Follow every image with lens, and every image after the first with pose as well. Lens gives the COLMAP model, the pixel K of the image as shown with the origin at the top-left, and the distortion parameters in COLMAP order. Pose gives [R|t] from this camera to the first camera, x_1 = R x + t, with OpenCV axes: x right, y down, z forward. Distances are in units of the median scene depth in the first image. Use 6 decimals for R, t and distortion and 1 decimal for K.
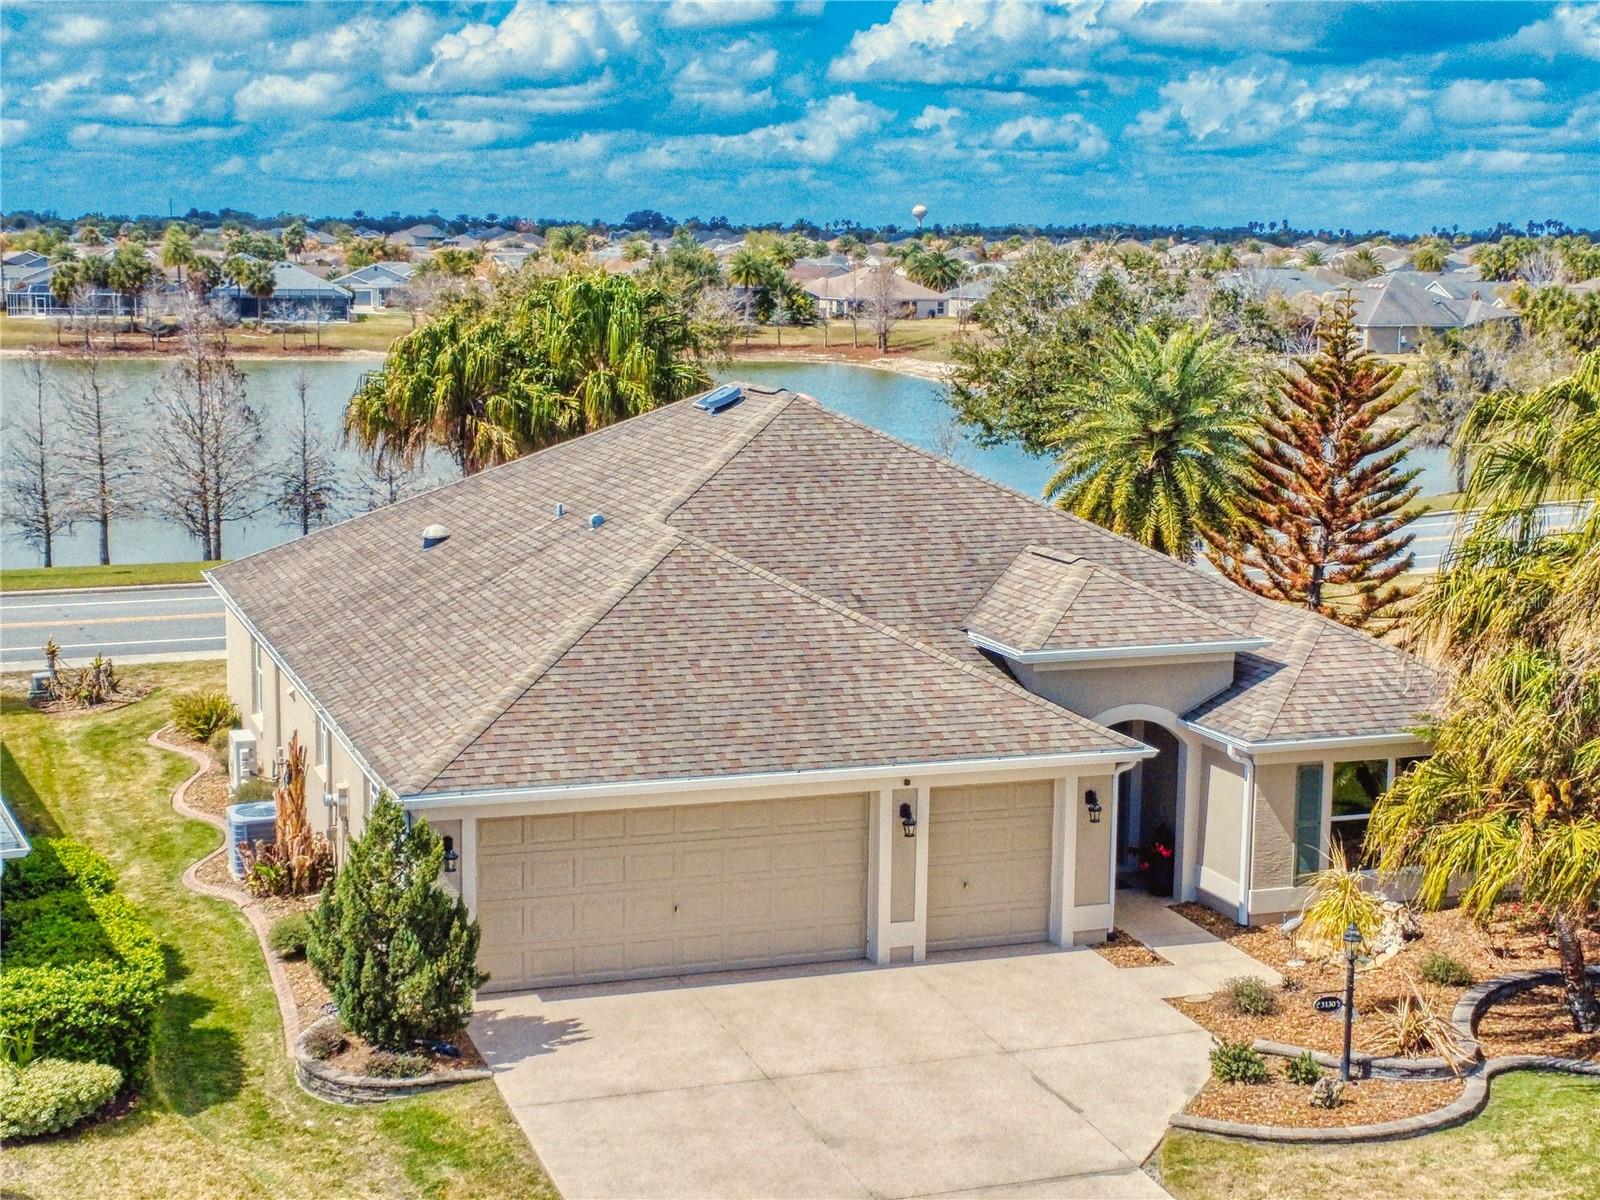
lens RADIAL K [[2464.2, 0, 800.0], [0, 2464.2, 600.0], [0, 0, 1]] dist [-0.015328, 0.132193]
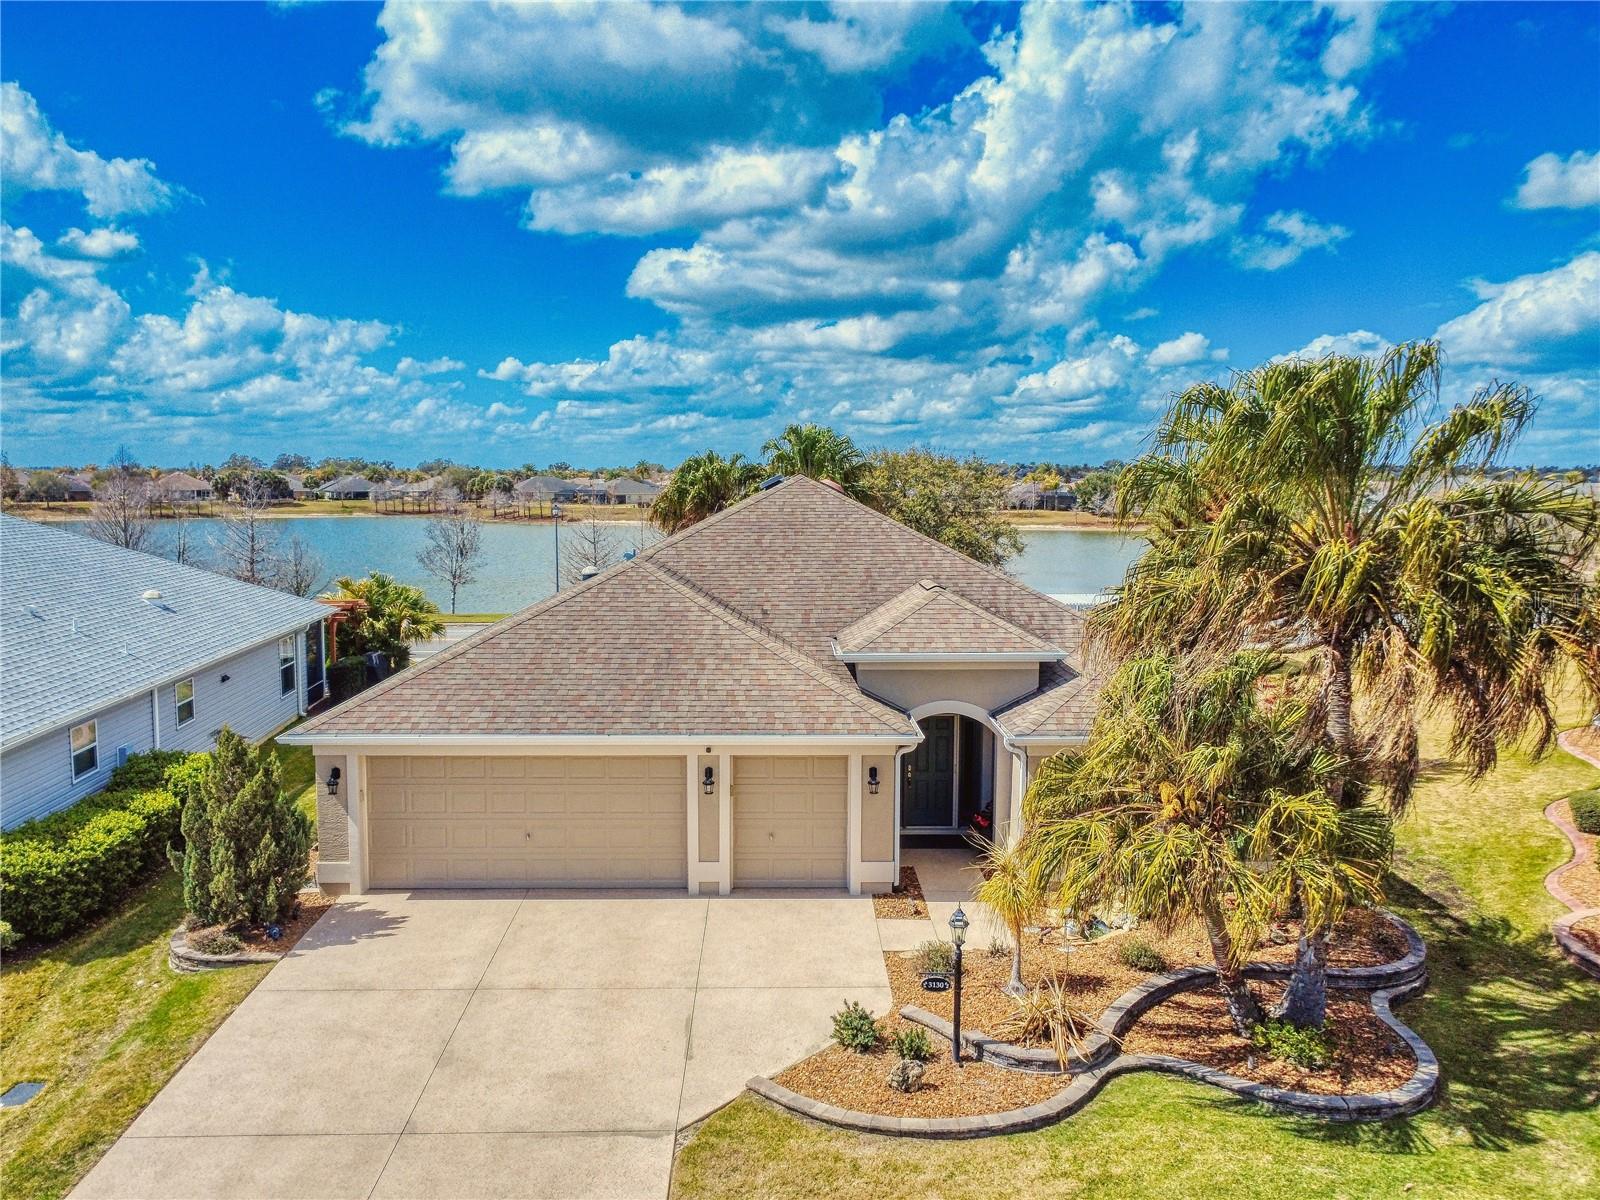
lens RADIAL K [[1221.0, 0, 800.2], [0, 1221.0, 594.1], [0, 0, 1]] dist [0.004111, 0.004652]
pose [[0.946815, 0.022867, -0.320966, 0.298000], [-0.039698, 0.998153, -0.045994, 0.022765], [0.319321, 0.056290, 0.945973, 0.445216]]
